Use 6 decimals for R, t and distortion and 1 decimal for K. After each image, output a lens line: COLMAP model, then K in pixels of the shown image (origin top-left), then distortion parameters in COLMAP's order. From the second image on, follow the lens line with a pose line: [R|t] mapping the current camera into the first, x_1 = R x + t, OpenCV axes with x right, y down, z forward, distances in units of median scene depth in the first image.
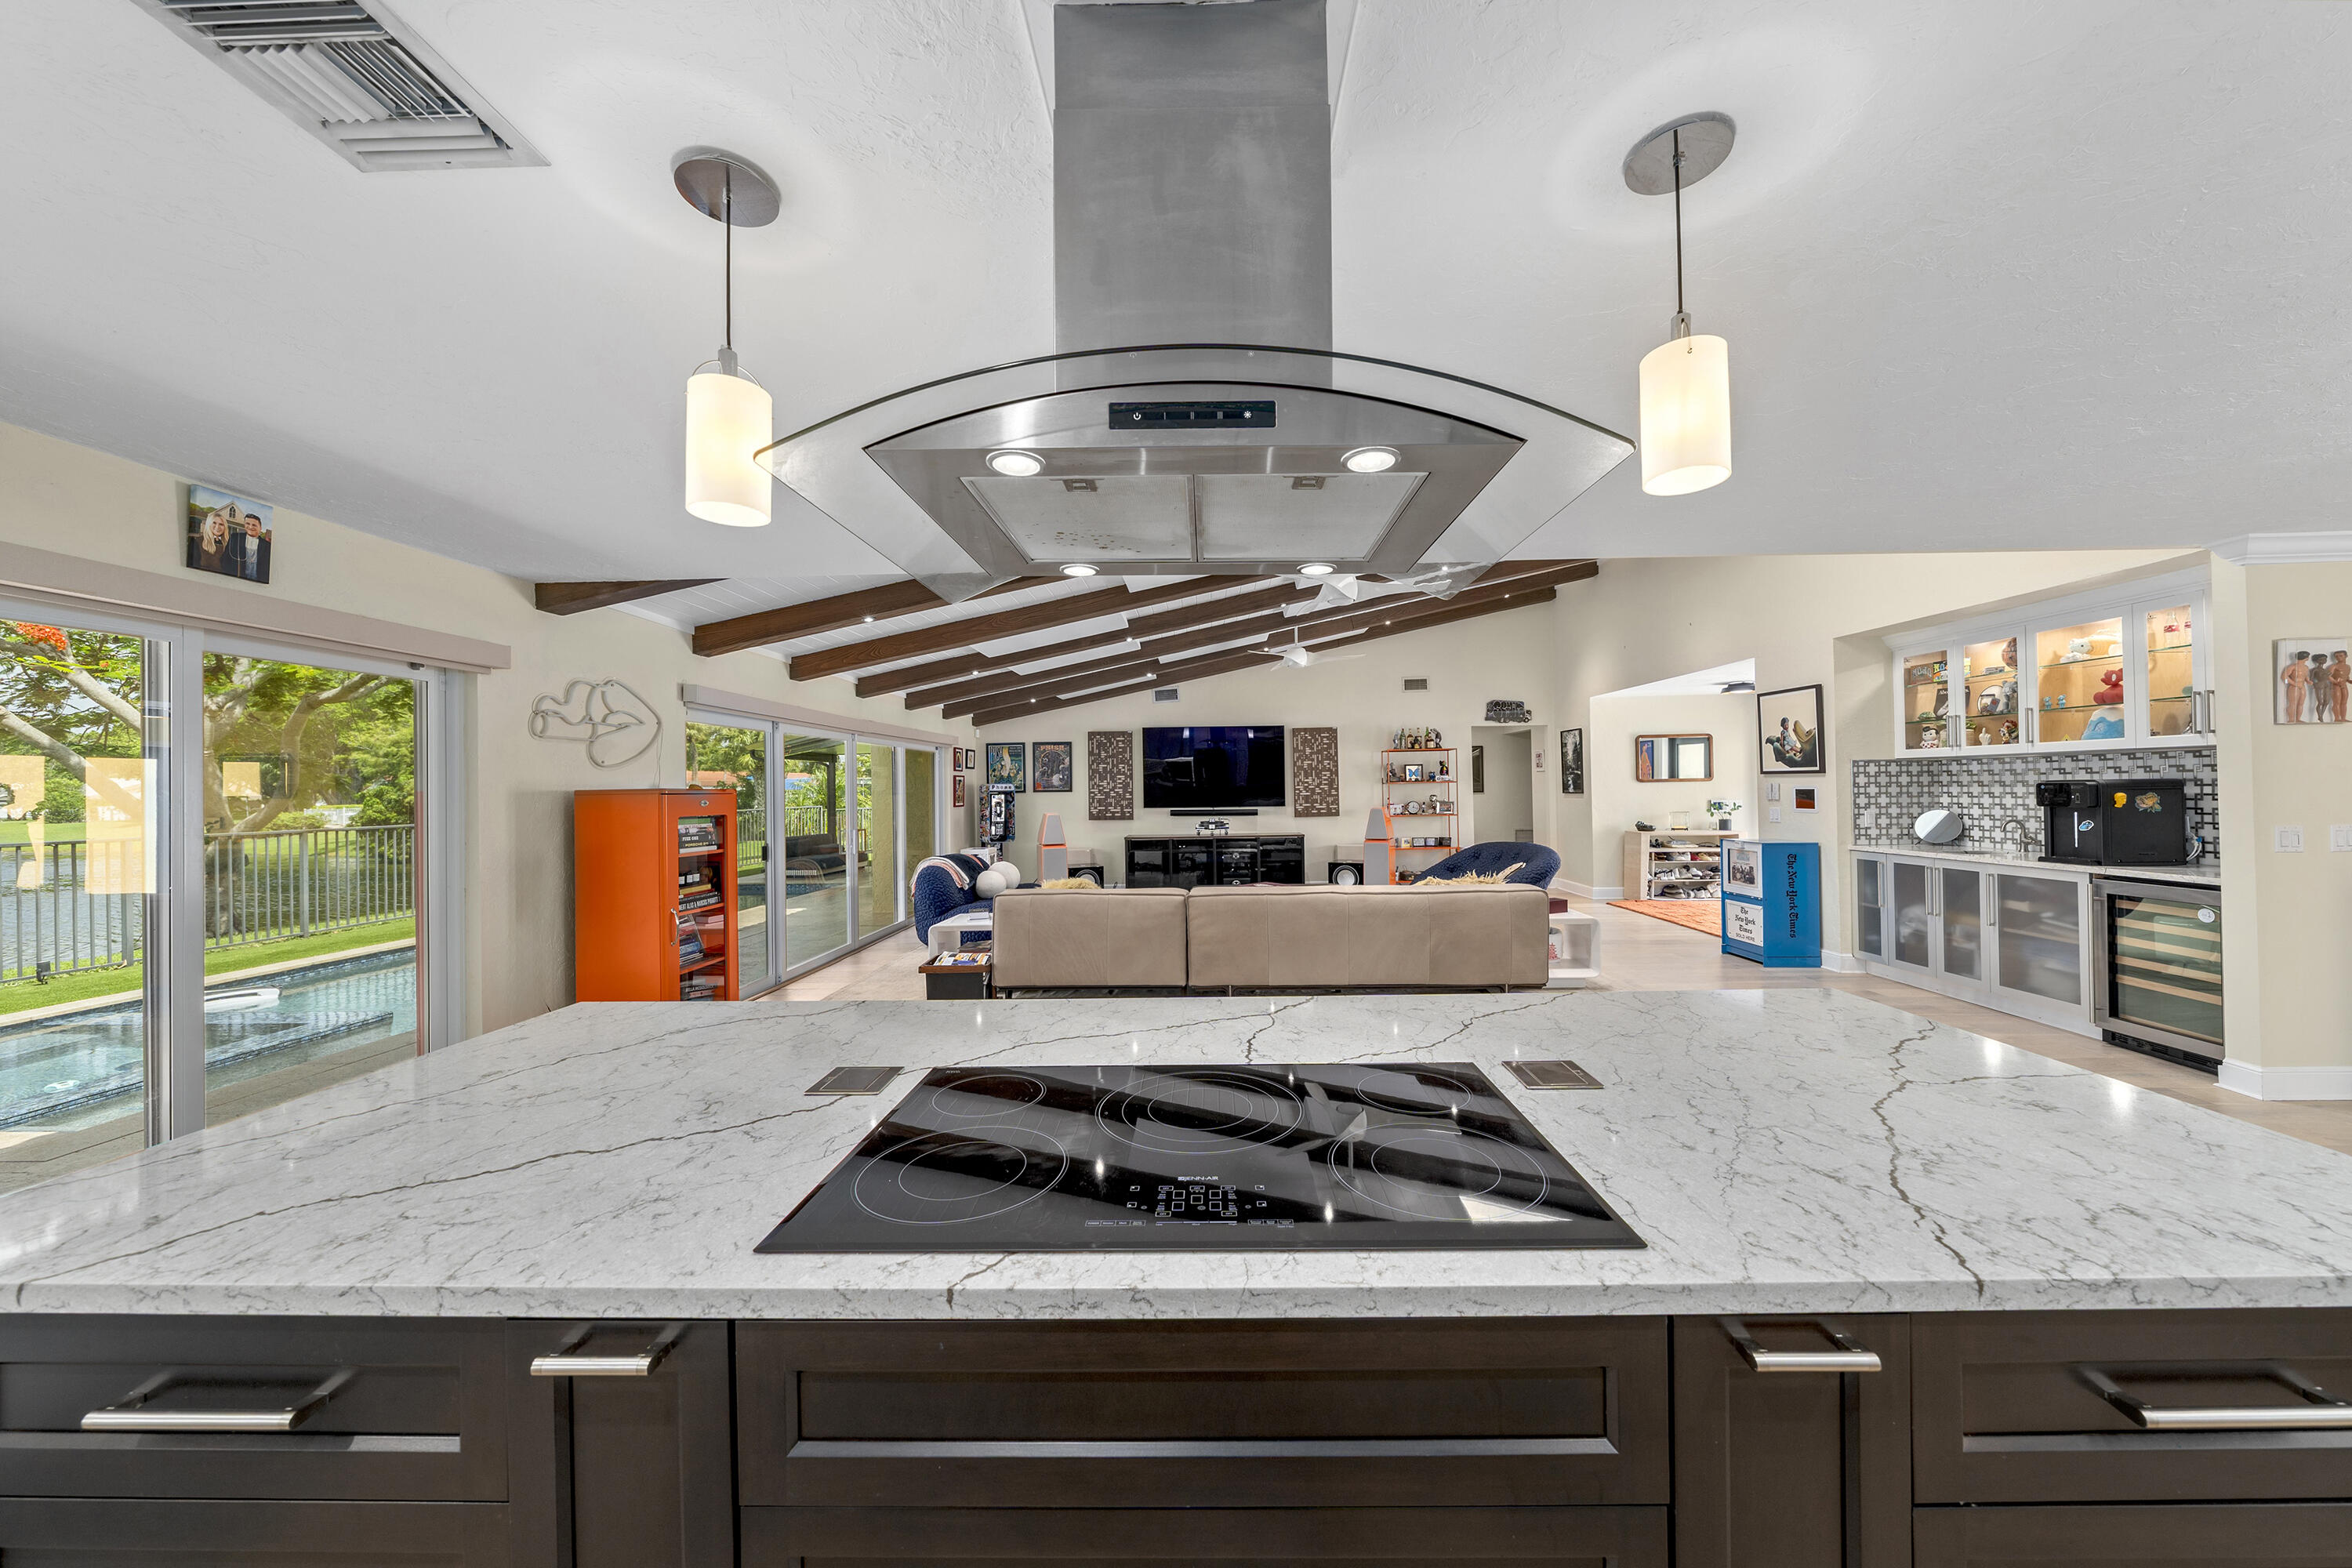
lens RADIAL K [[805.8, 0, 1177.2], [0, 805.8, 781.7], [0, 0, 1]] dist [-0.002166, -0.000195]
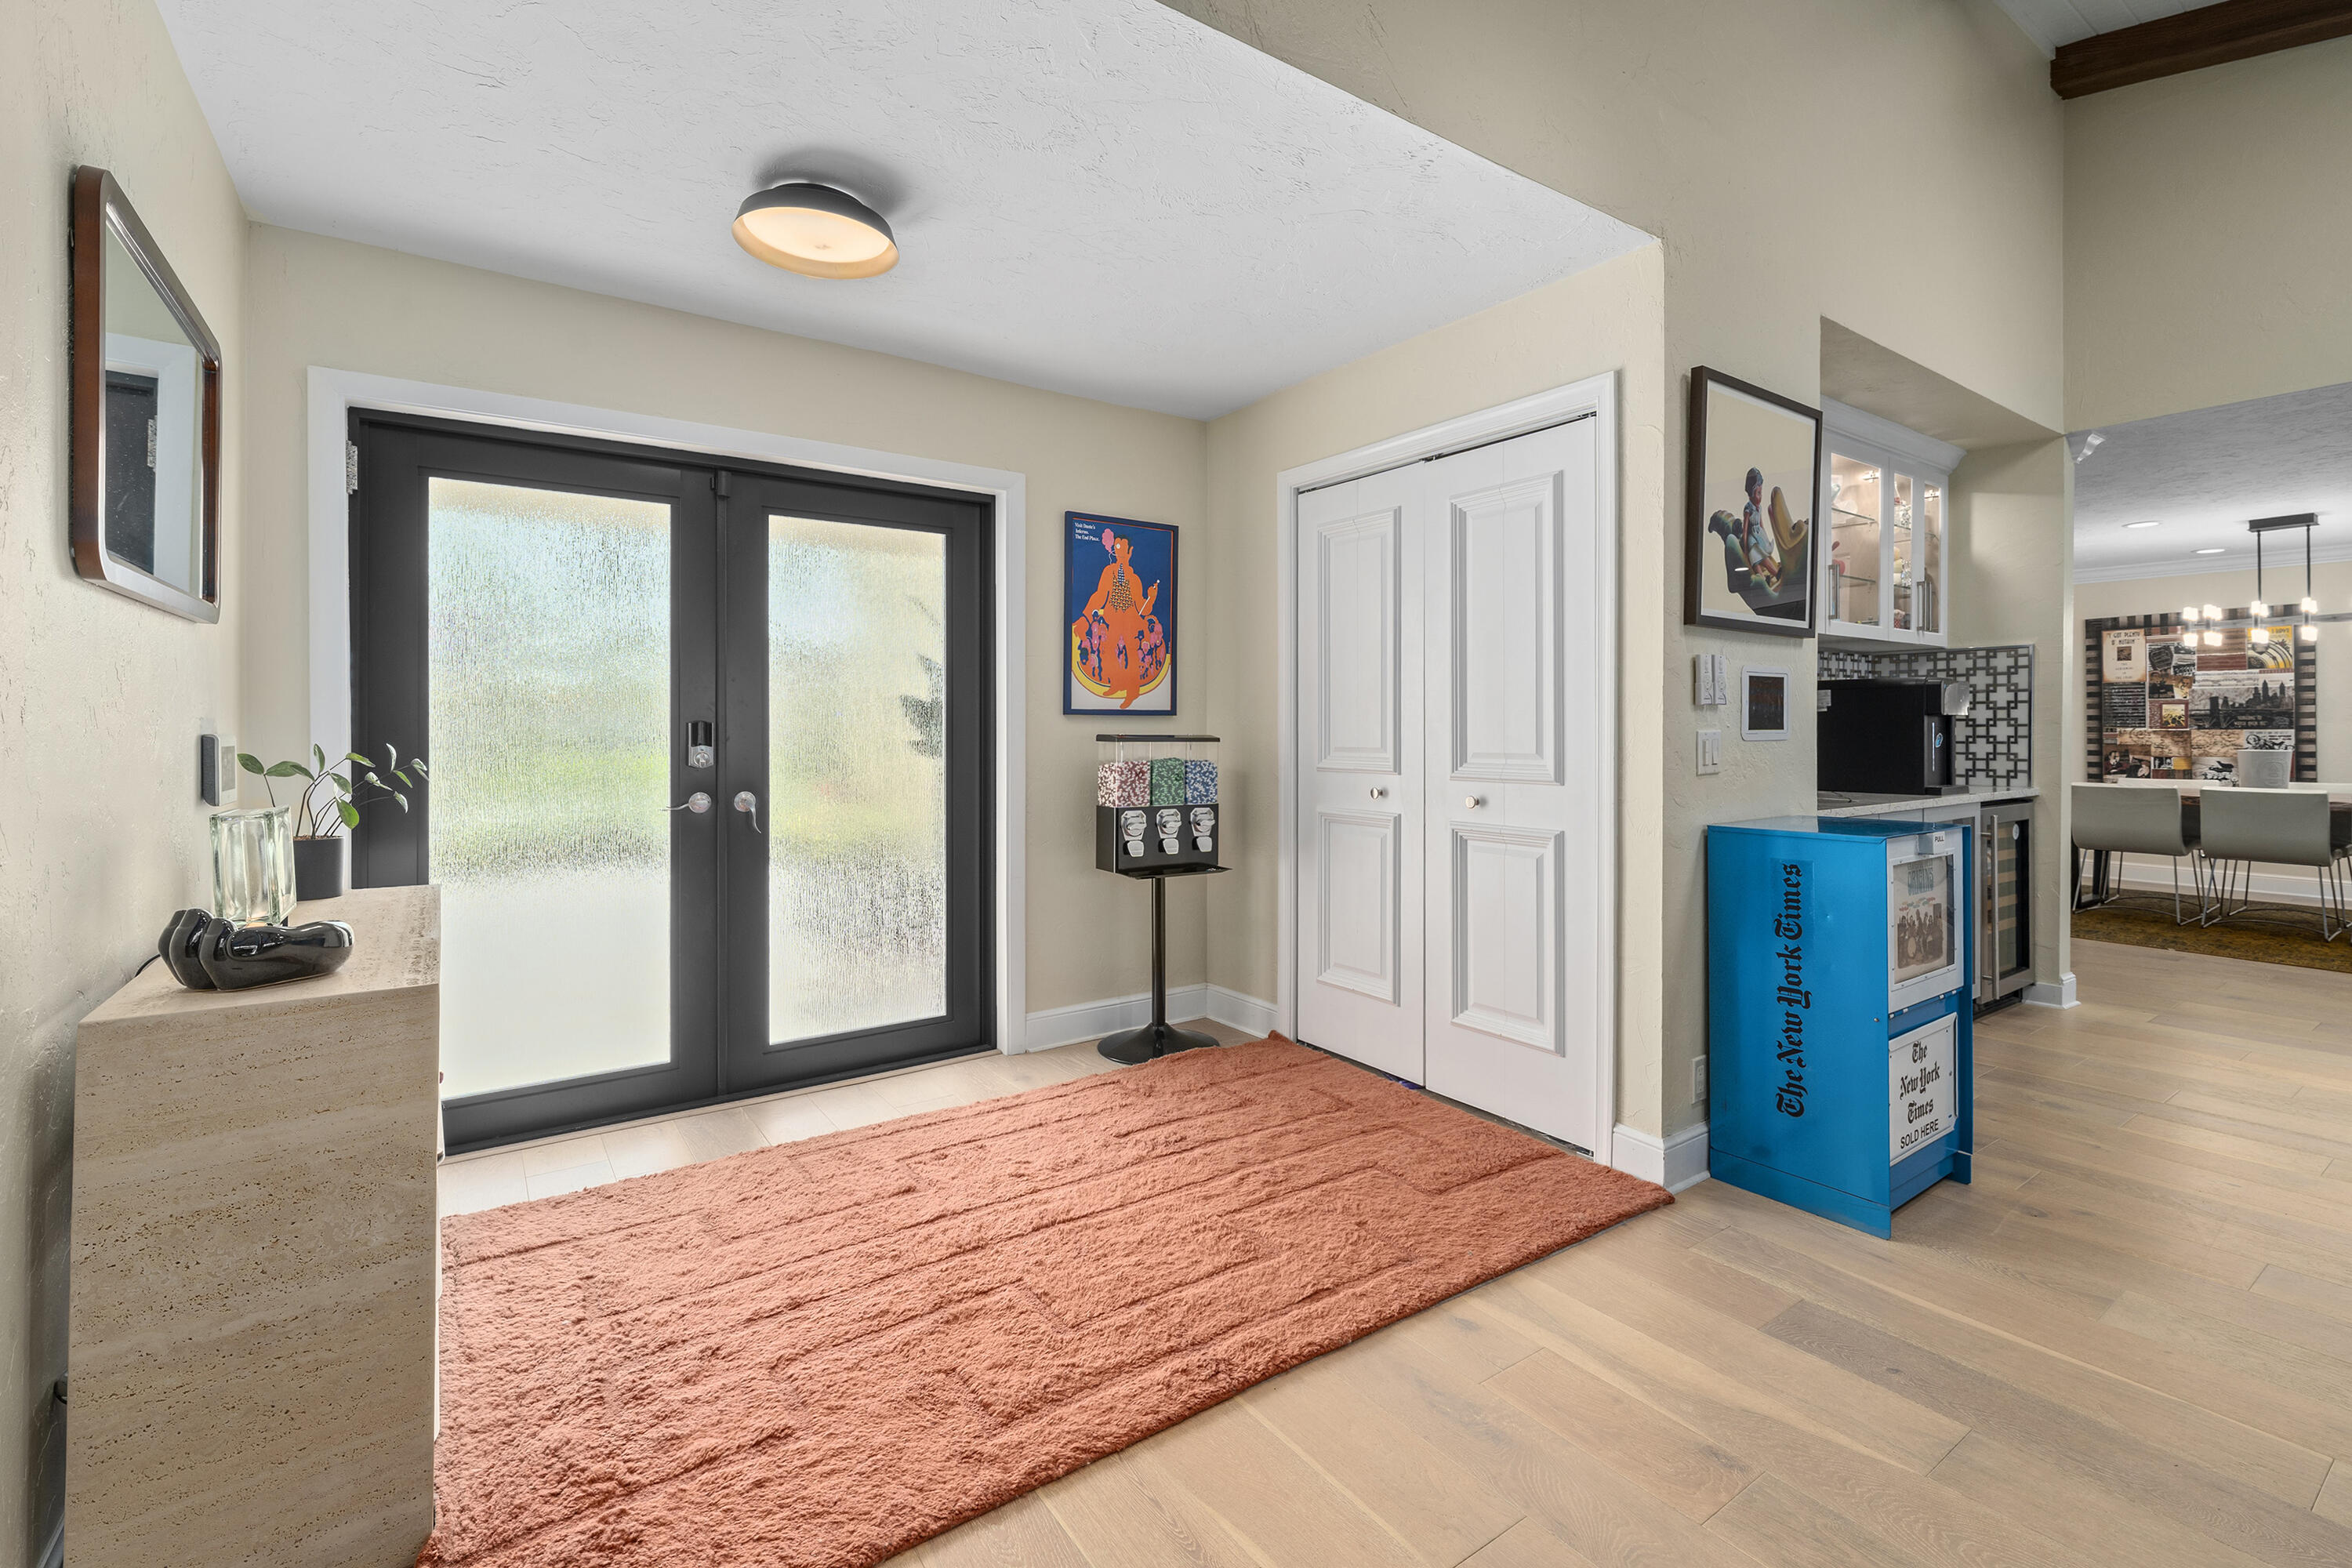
lens RADIAL K [[1059.0, 0, 1218.1], [0, 1059.0, 723.9], [0, 0, 1]] dist [0.000119, 0.000011]
pose [[-0.609230, 0.016637, 0.792819, 0.556640], [0.002307, 0.999813, -0.019208, 0.039909], [-0.792990, -0.009873, -0.609155, 1.516256]]
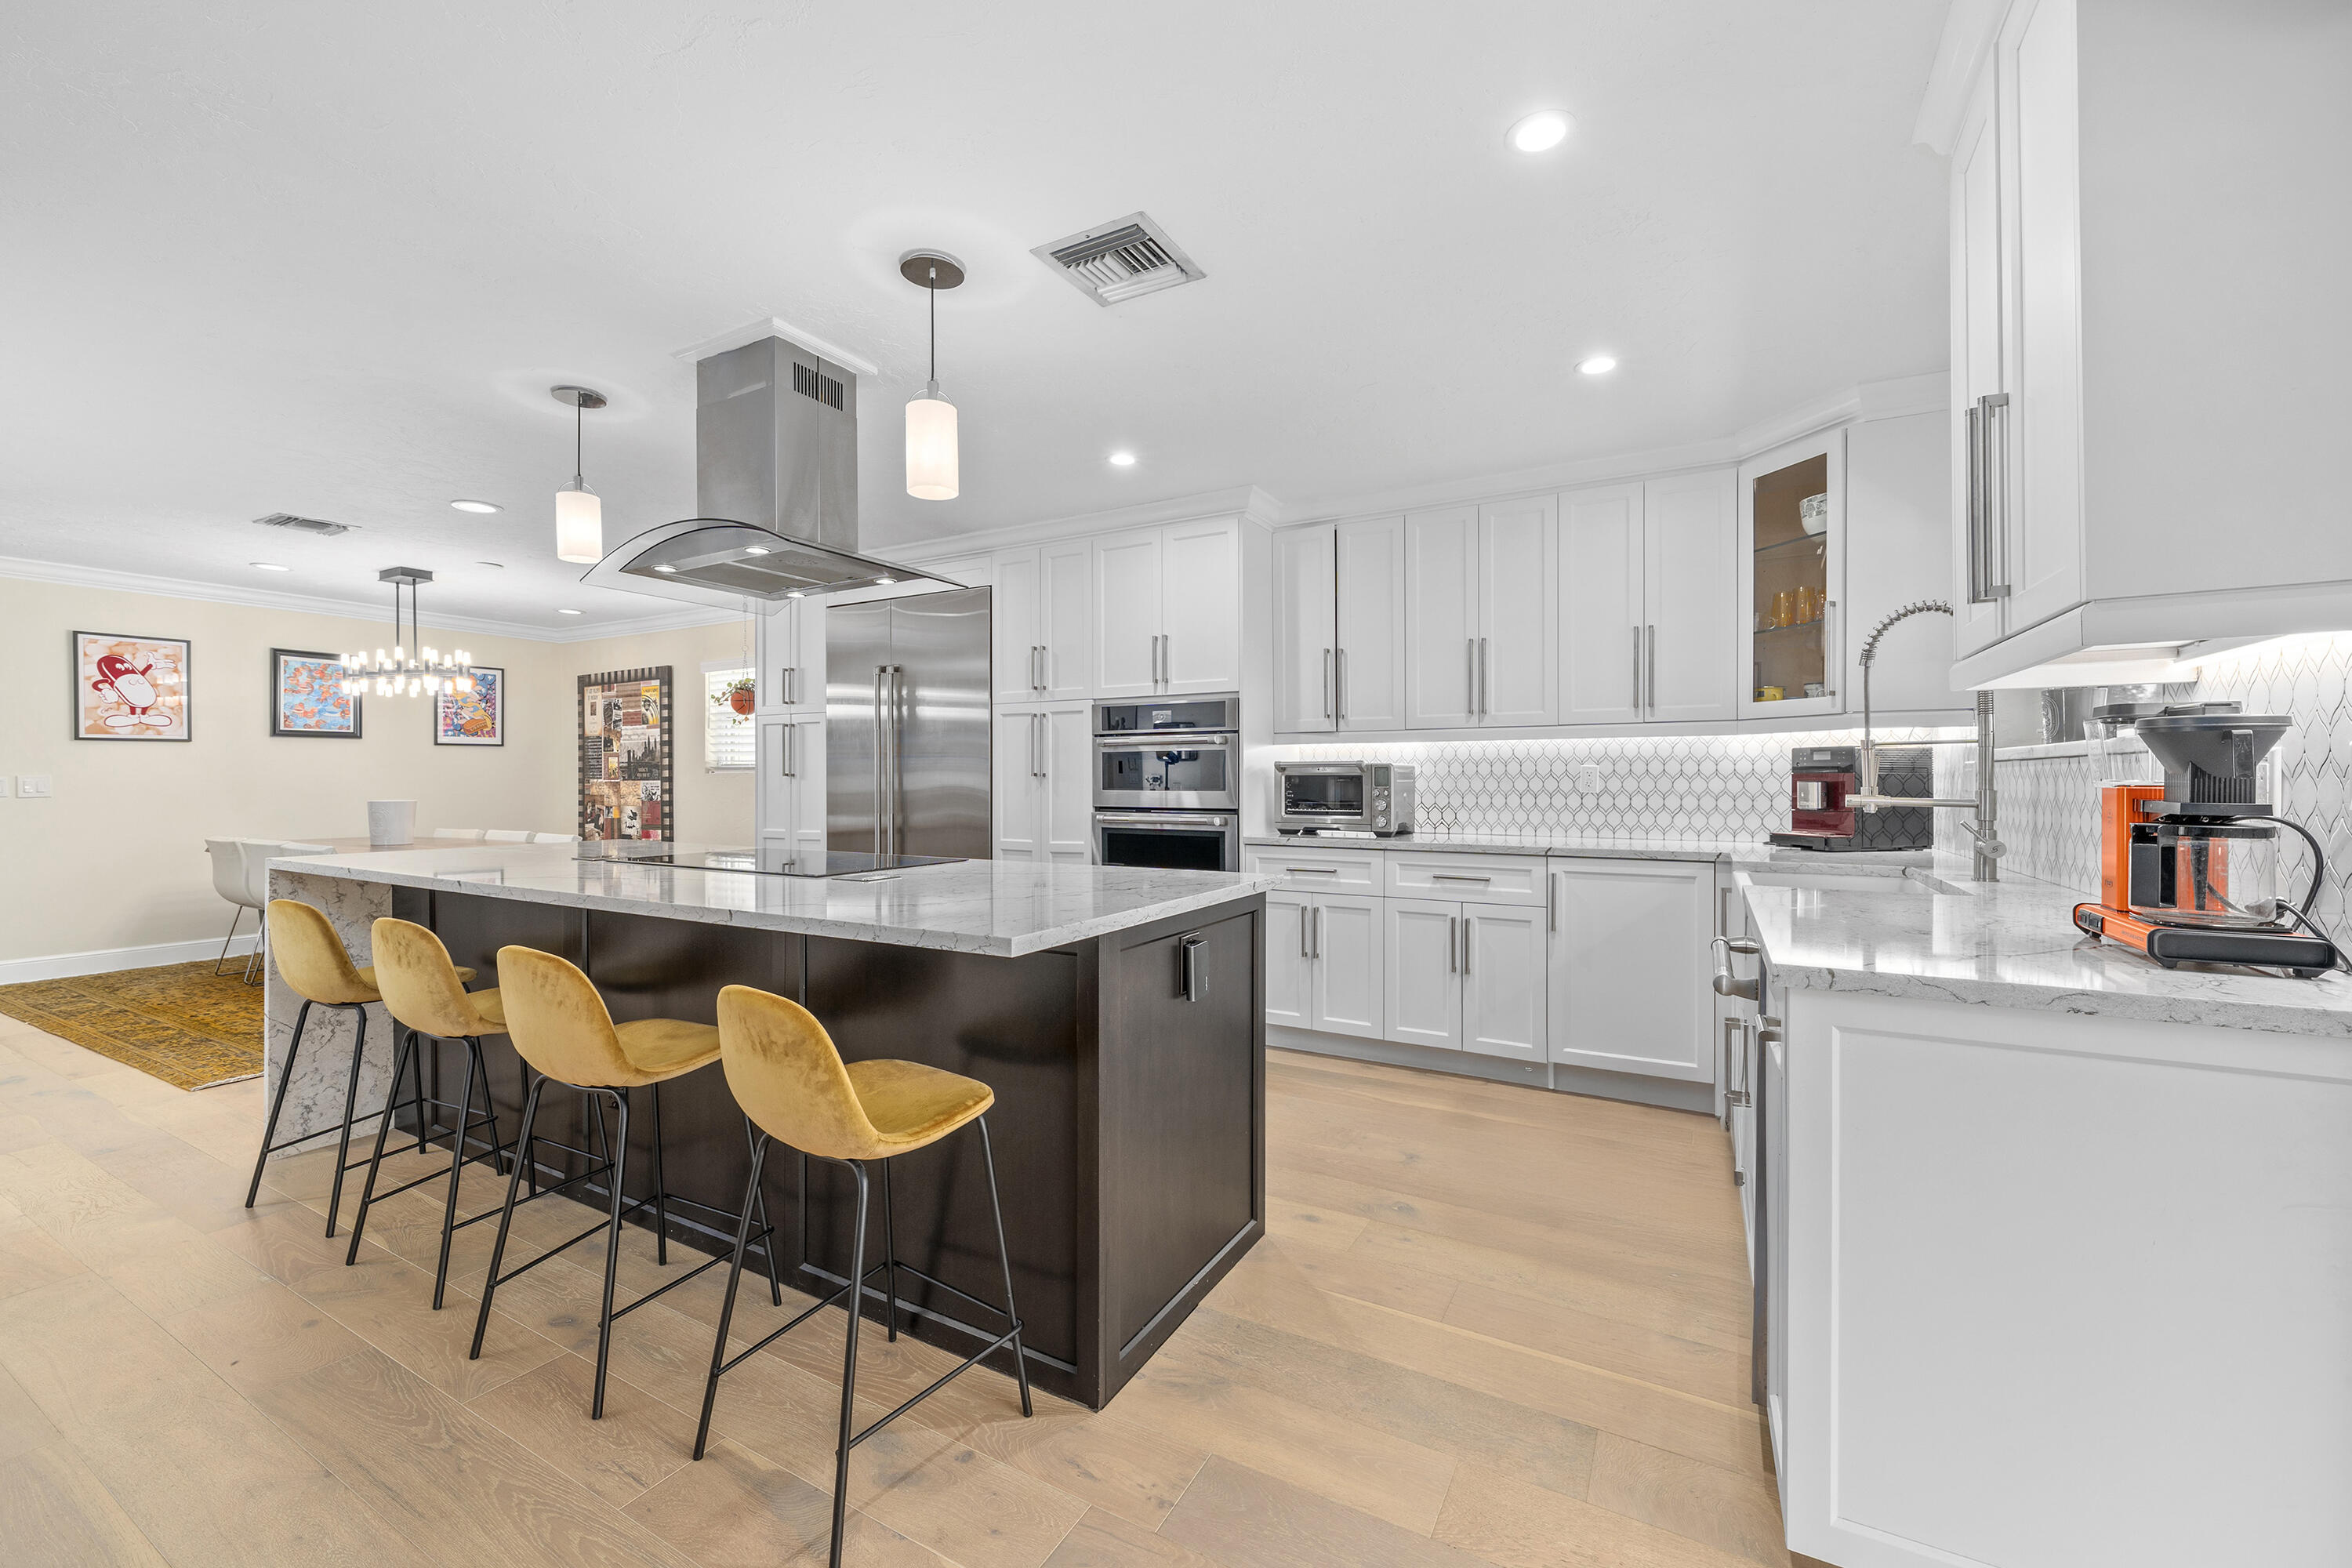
lens RADIAL K [[921.5, 0, 1180.9], [0, 921.5, 780.7], [0, 0, 1]] dist [0.000491, -0.000082]
pose [[-0.886632, 0.015077, 0.462229, -0.368417], [0.009649, 0.999854, -0.014105, 0.049018], [-0.462374, -0.008046, -0.886648, 0.495750]]
